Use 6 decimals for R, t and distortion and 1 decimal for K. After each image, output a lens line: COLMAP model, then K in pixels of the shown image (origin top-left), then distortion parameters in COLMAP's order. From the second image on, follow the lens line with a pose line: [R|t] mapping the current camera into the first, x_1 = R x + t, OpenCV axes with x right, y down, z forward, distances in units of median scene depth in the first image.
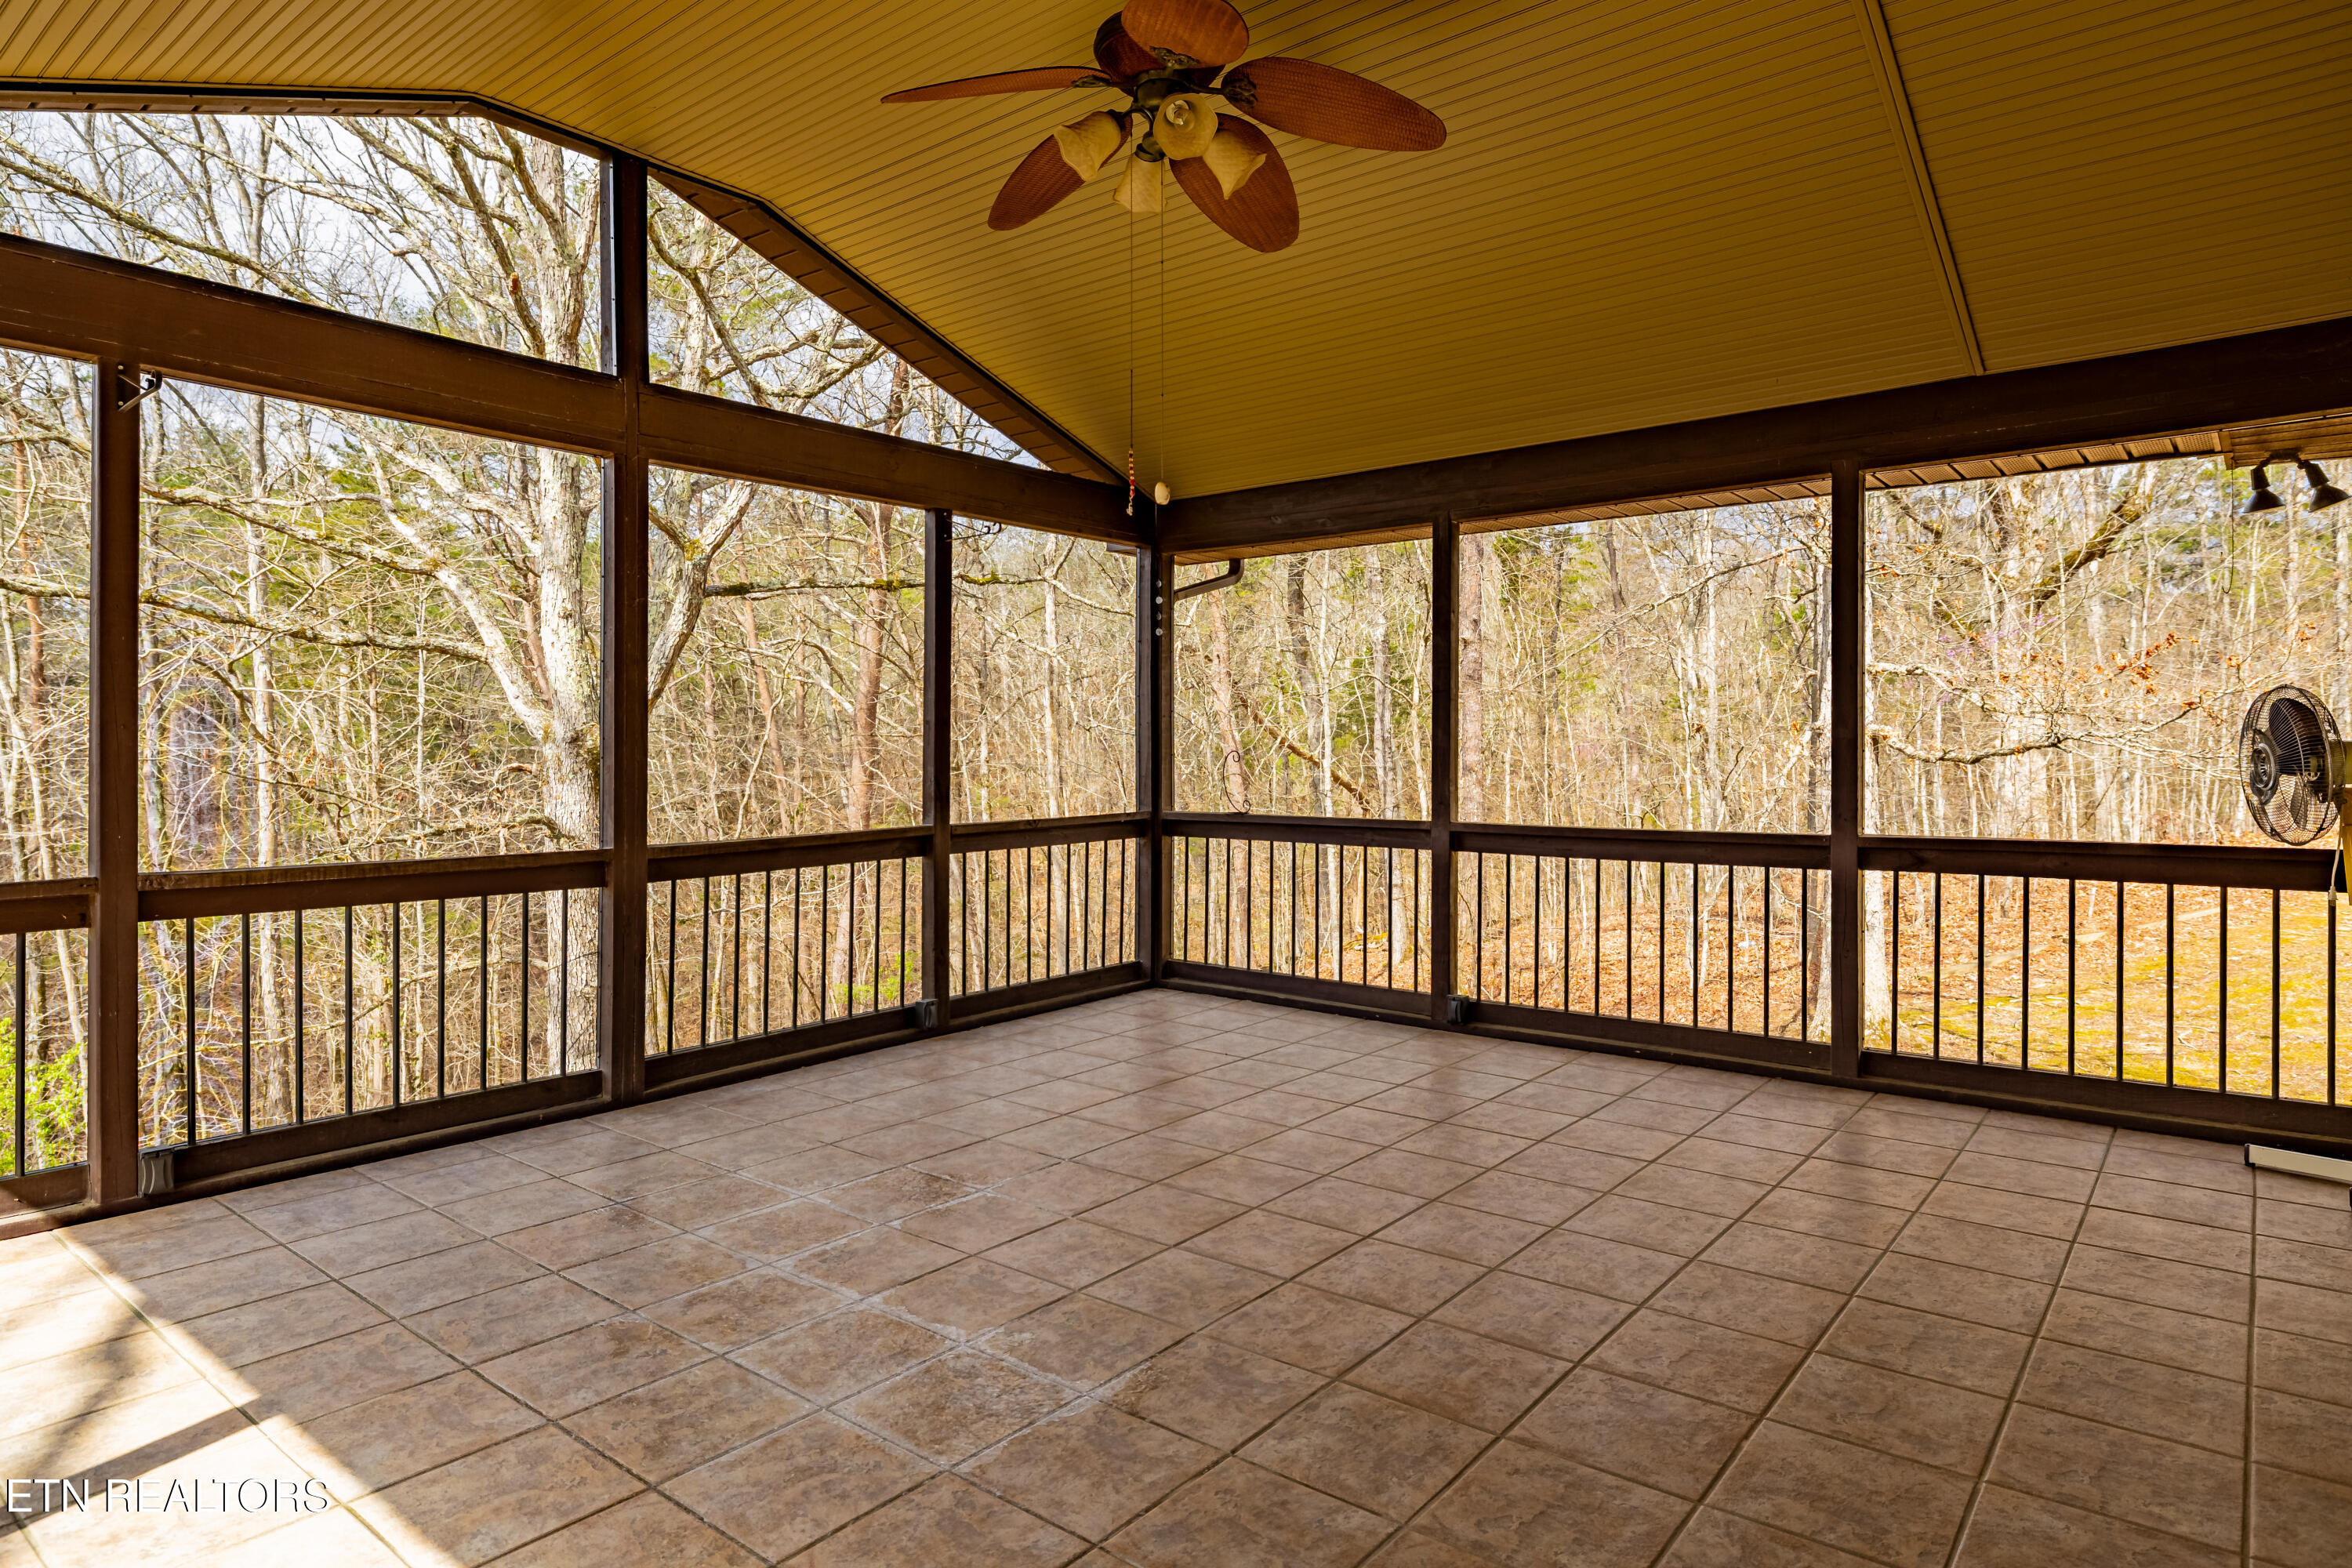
lens RADIAL K [[1344.8, 0, 1174.4], [0, 1344.8, 764.1], [0, 0, 1]] dist [0.006748, -0.001576]
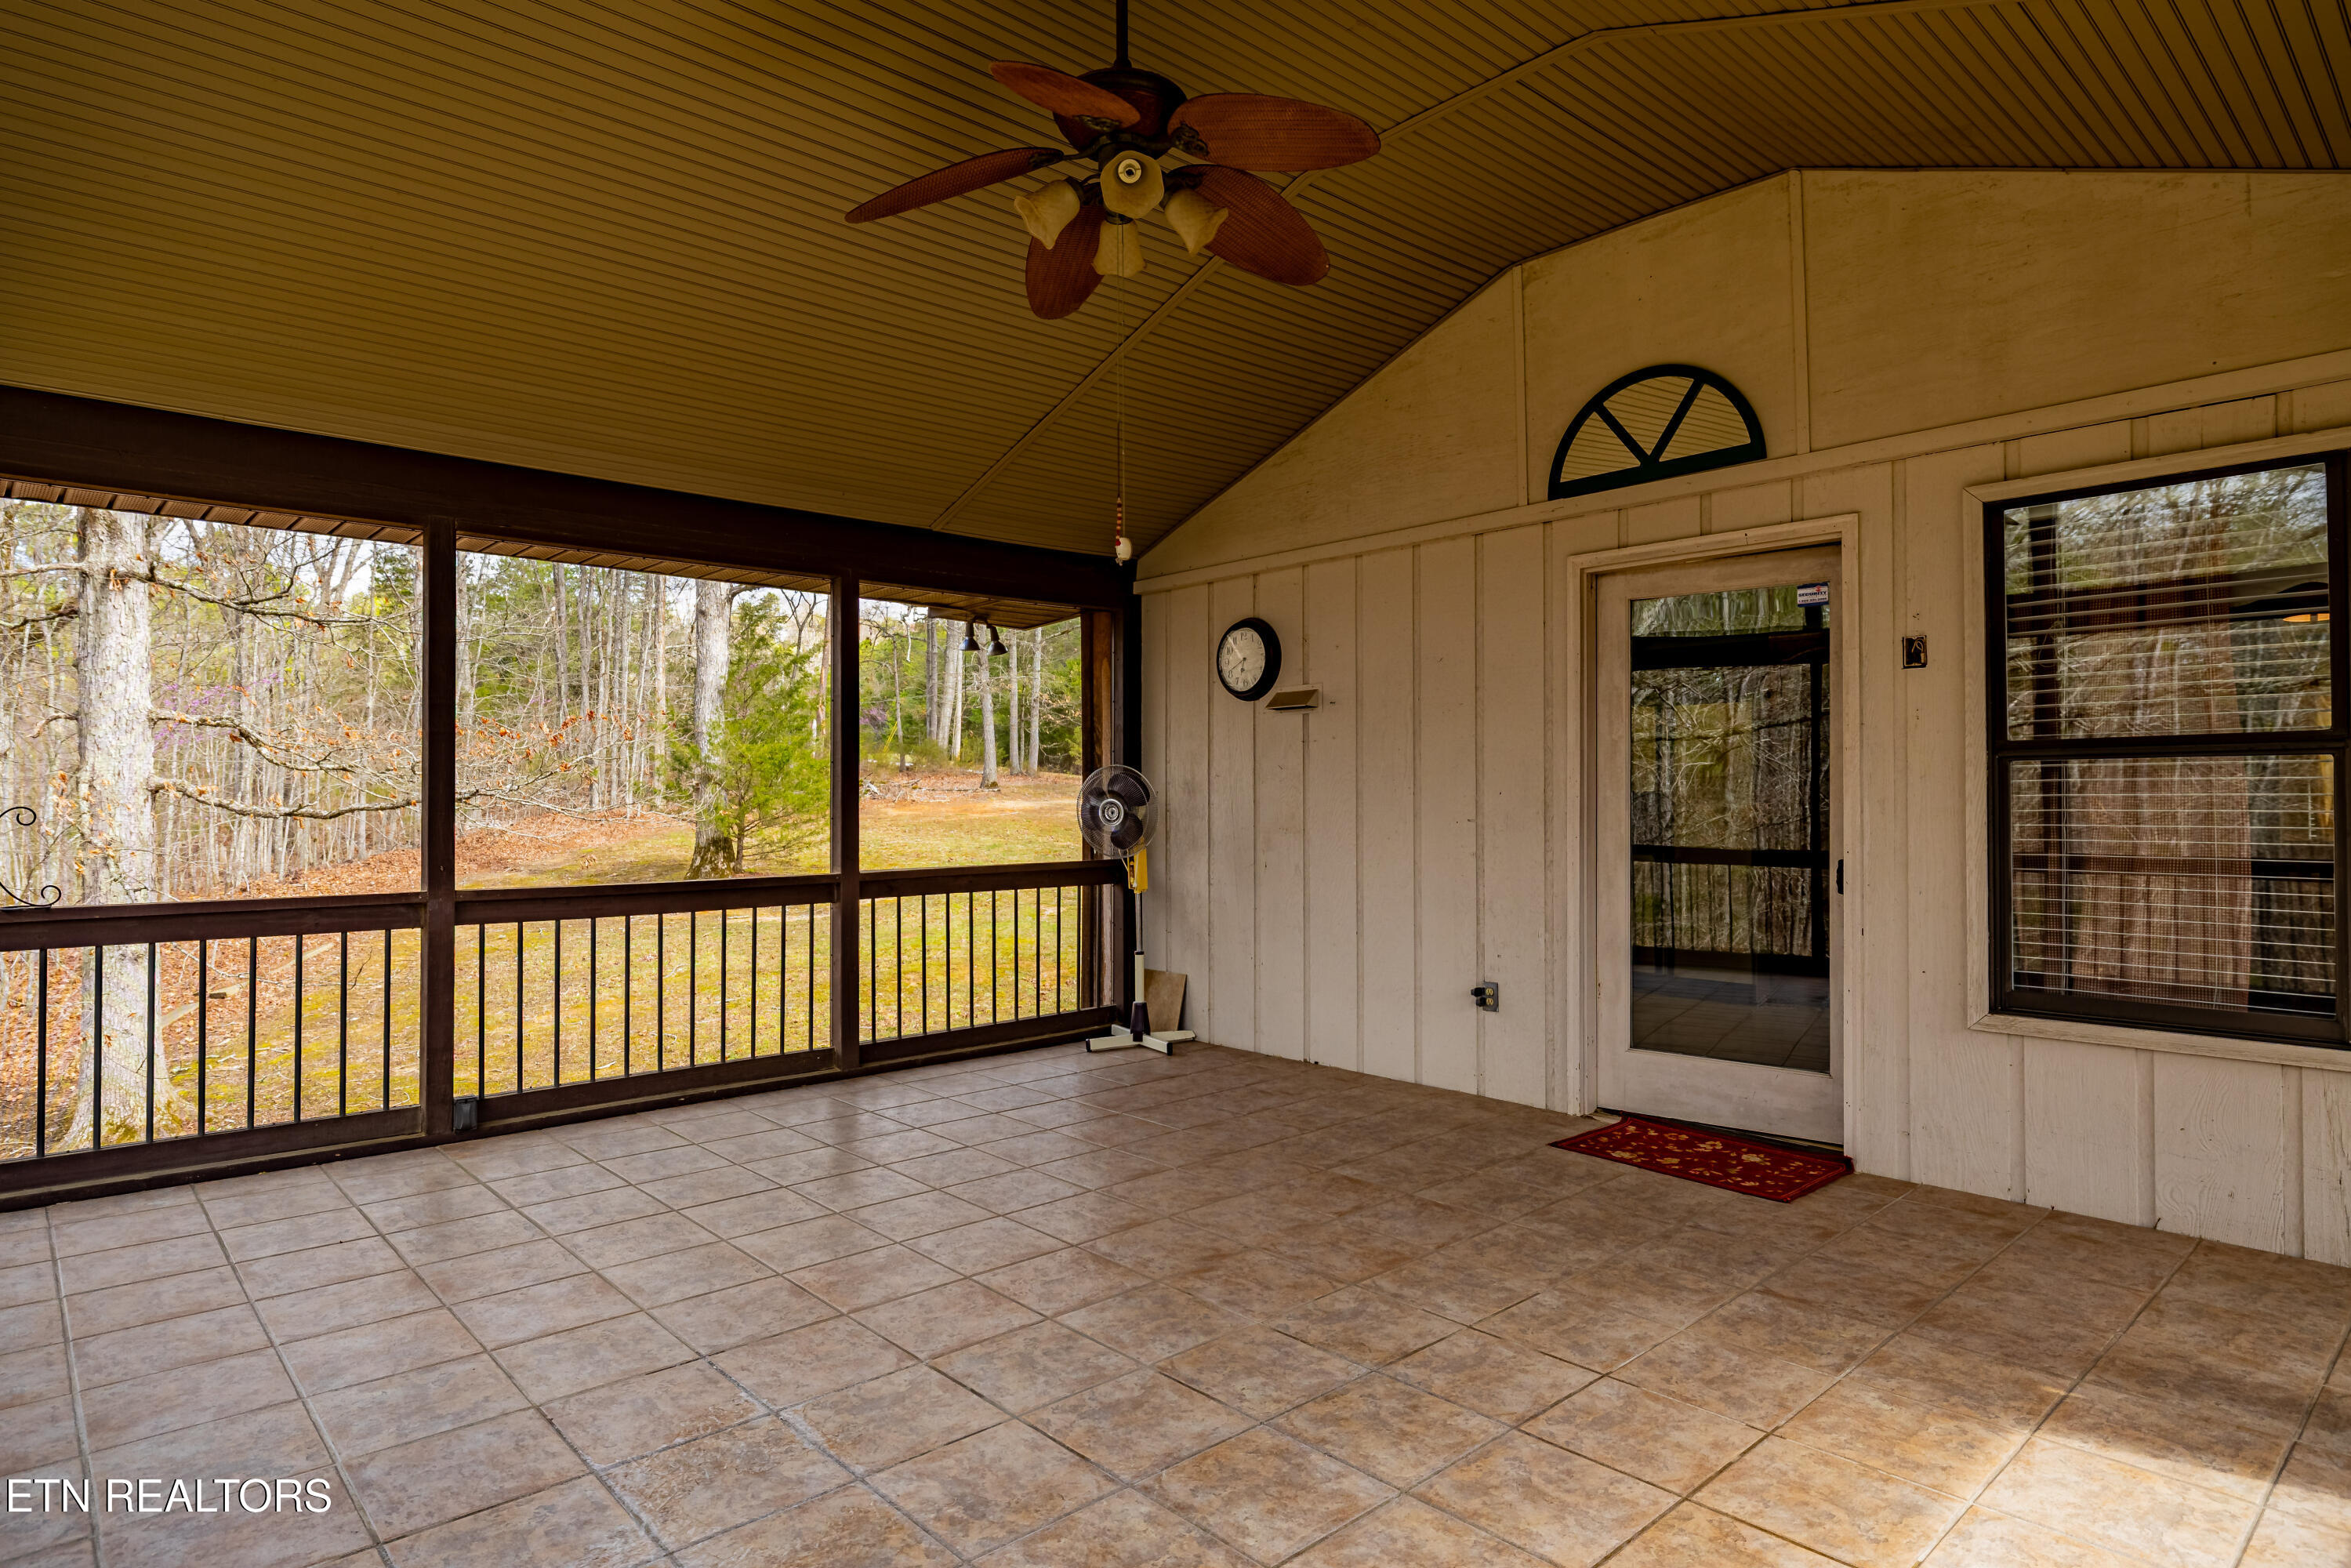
lens RADIAL K [[1289.7, 0, 1175.4], [0, 1289.7, 793.6], [0, 0, 1]] dist [-0.001662, 0.000900]
pose [[0.145056, 0.012868, 0.989340, -0.797547], [0.012729, 0.999808, -0.014870, 0.003199], [-0.989342, 0.014751, 0.144865, 0.693530]]
